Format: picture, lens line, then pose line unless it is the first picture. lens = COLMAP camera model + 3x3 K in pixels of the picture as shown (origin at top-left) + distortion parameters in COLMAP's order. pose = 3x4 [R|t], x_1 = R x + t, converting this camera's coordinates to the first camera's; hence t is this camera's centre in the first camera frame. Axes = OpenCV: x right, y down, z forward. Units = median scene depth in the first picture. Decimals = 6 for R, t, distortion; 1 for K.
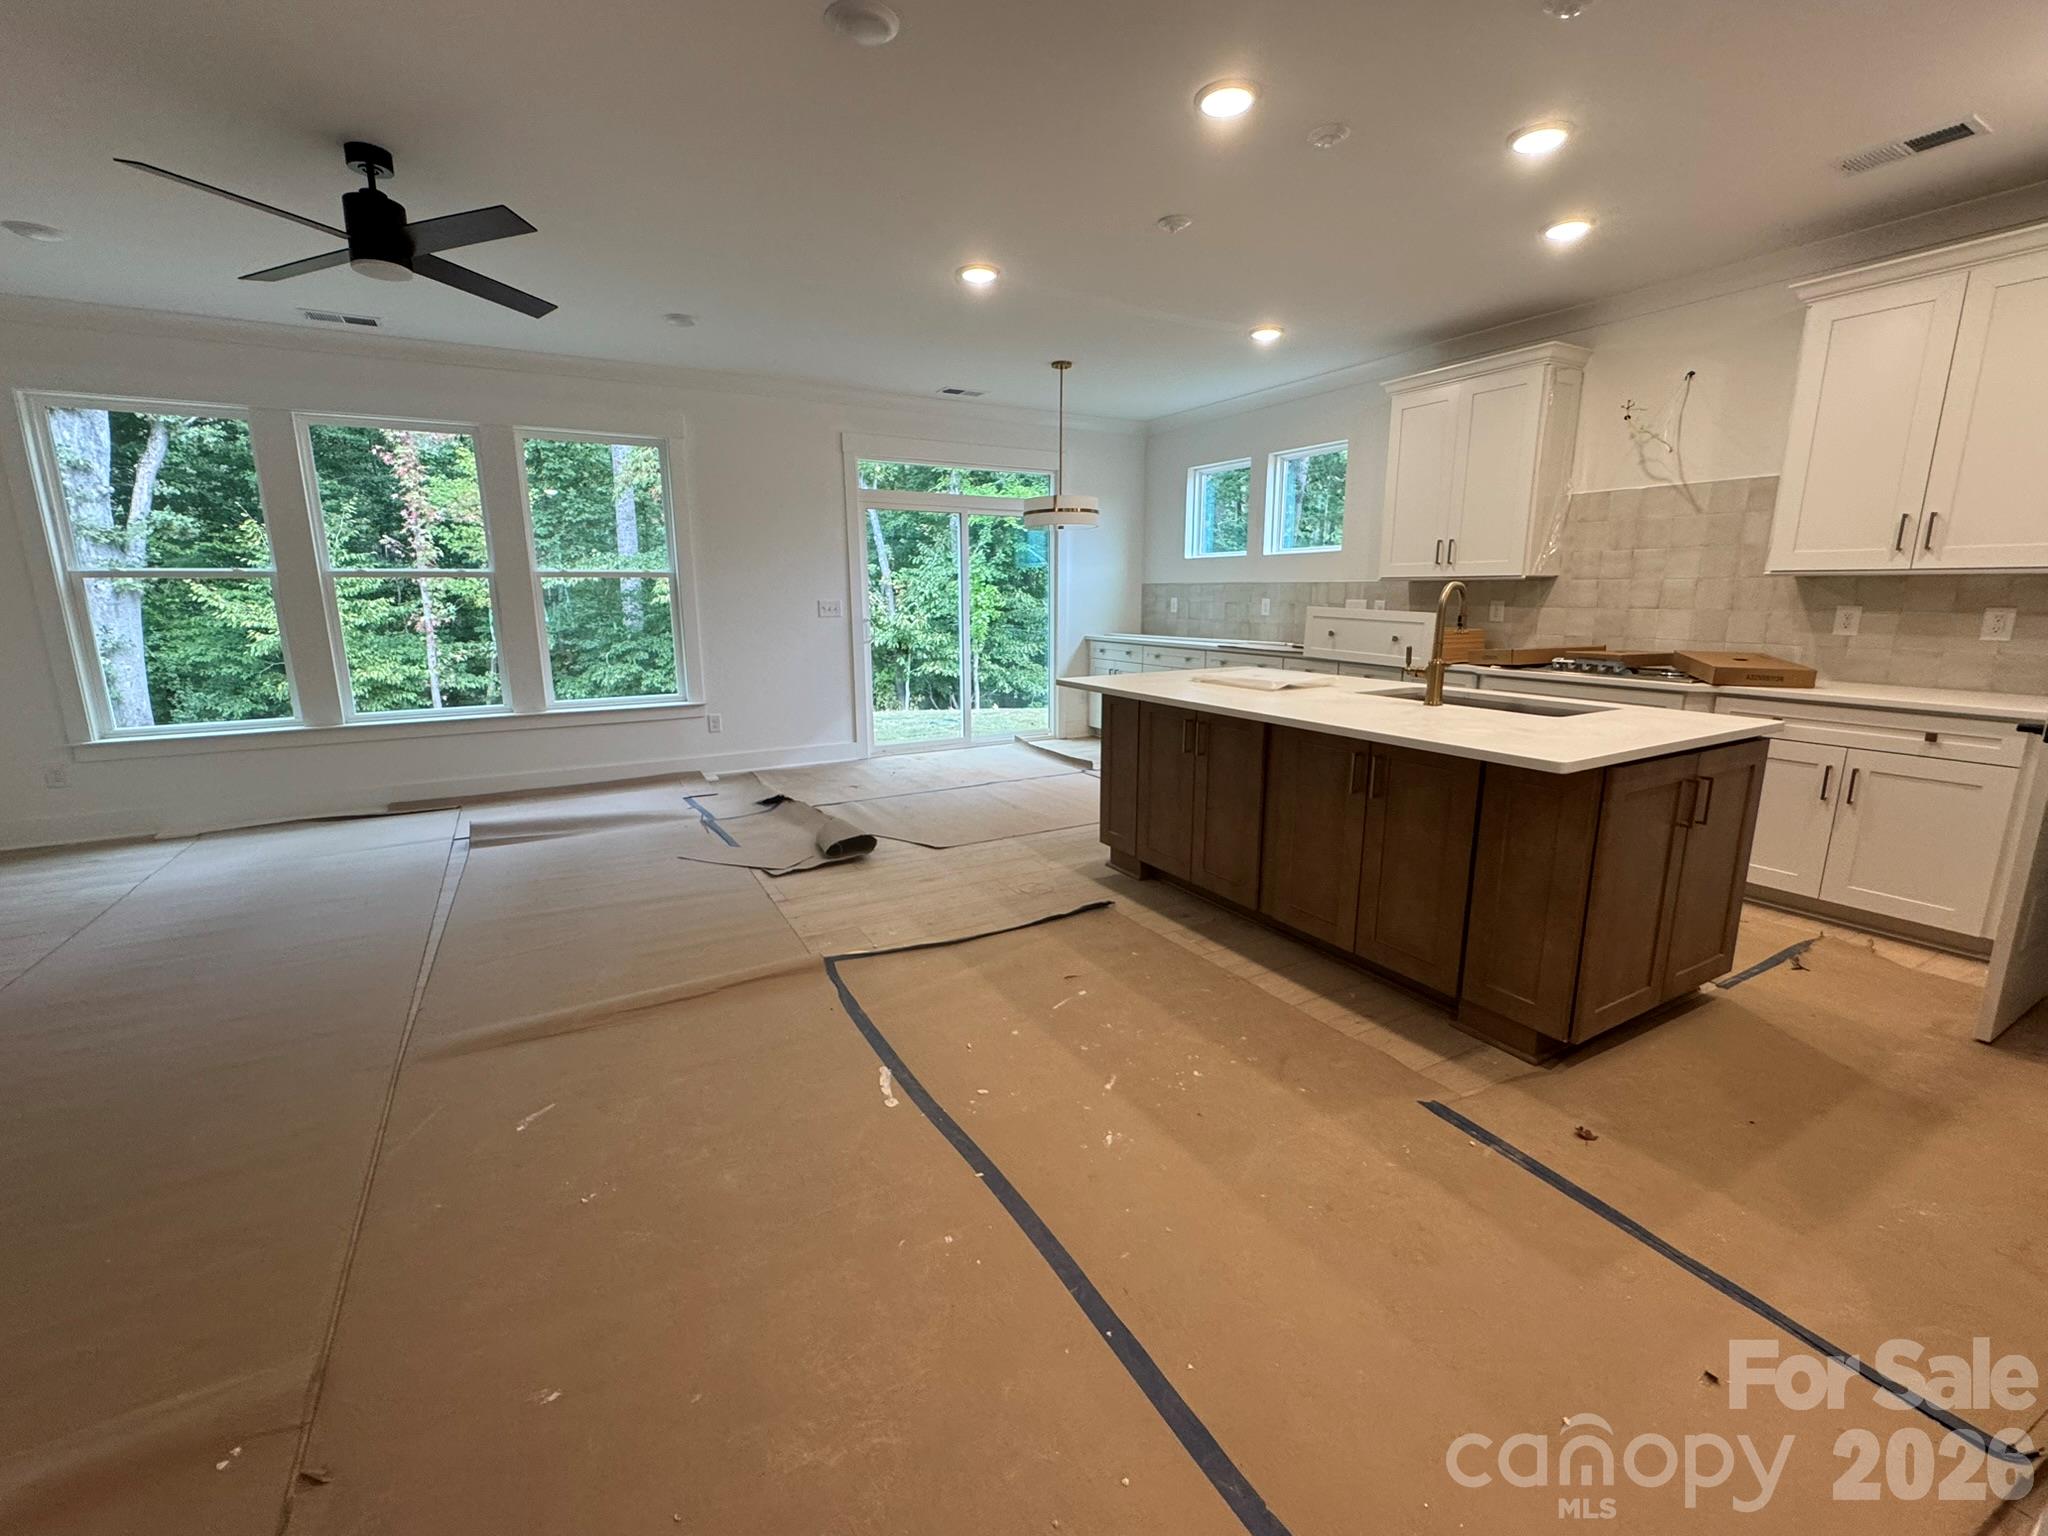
lens RADIAL K [[859.7, 0, 1024.0], [0, 859.7, 768.0], [0, 0, 1]] dist [-0.002409, -0.000111]
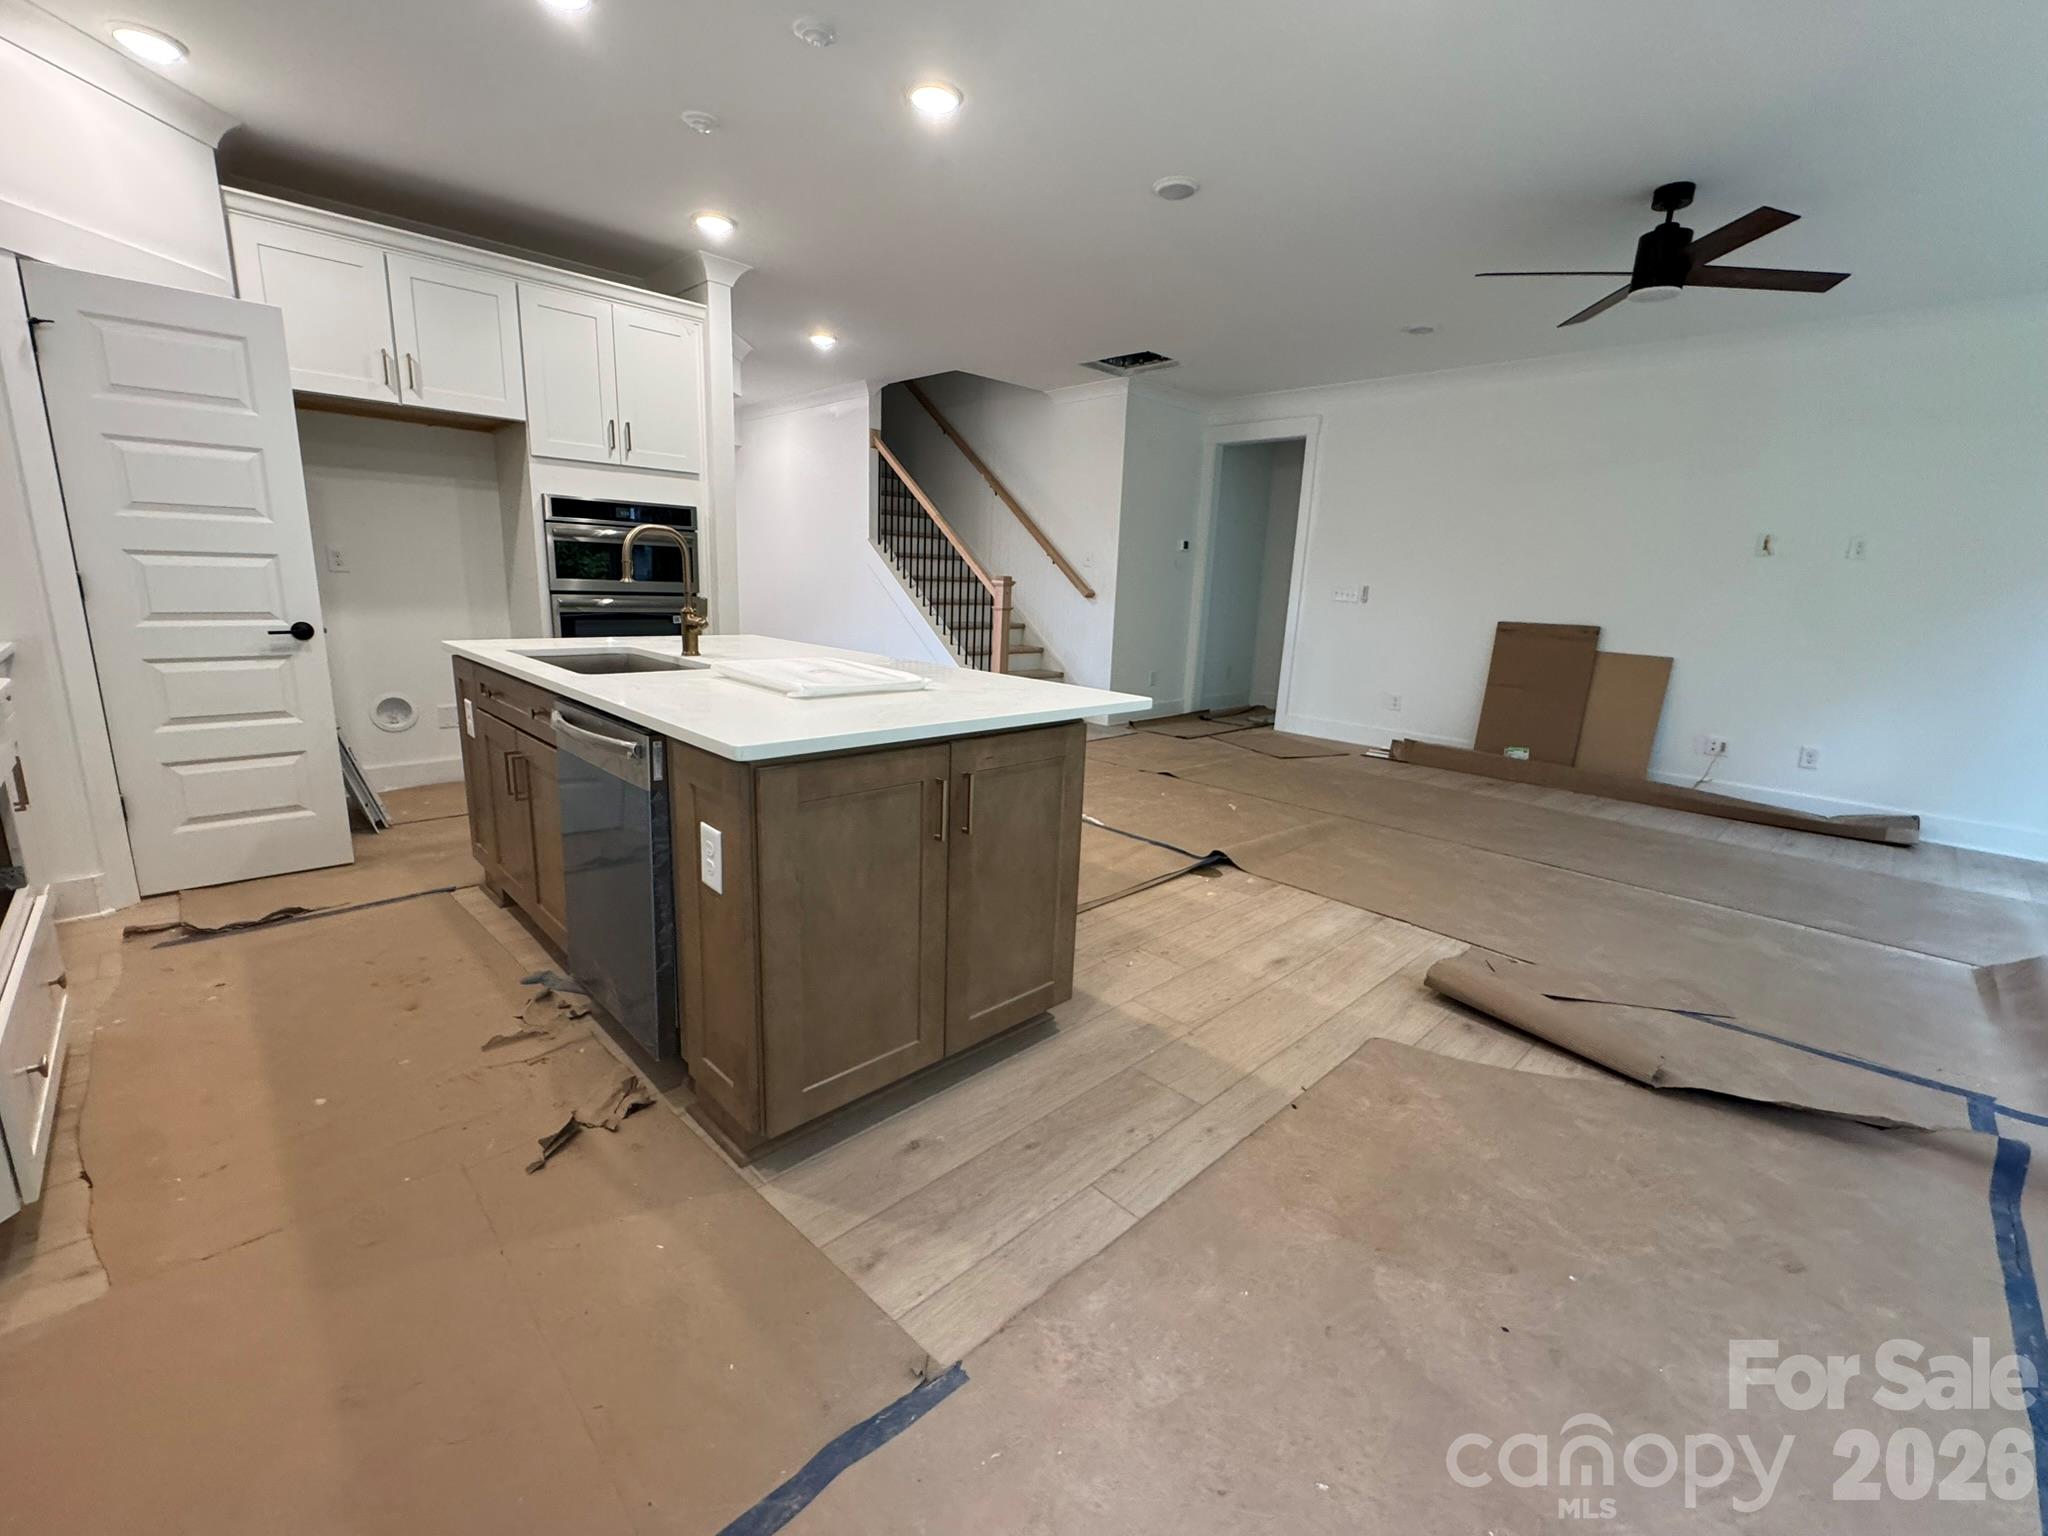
lens RADIAL K [[859.7, 0, 1024.0], [0, 859.7, 768.0], [0, 0, 1]] dist [-0.002409, -0.000111]
pose [[-0.965728, 0.021017, -0.258704, 0.322908], [-0.088720, 0.909953, 0.405110, -0.336902], [0.243923, 0.414178, -0.876903, 1.765521]]
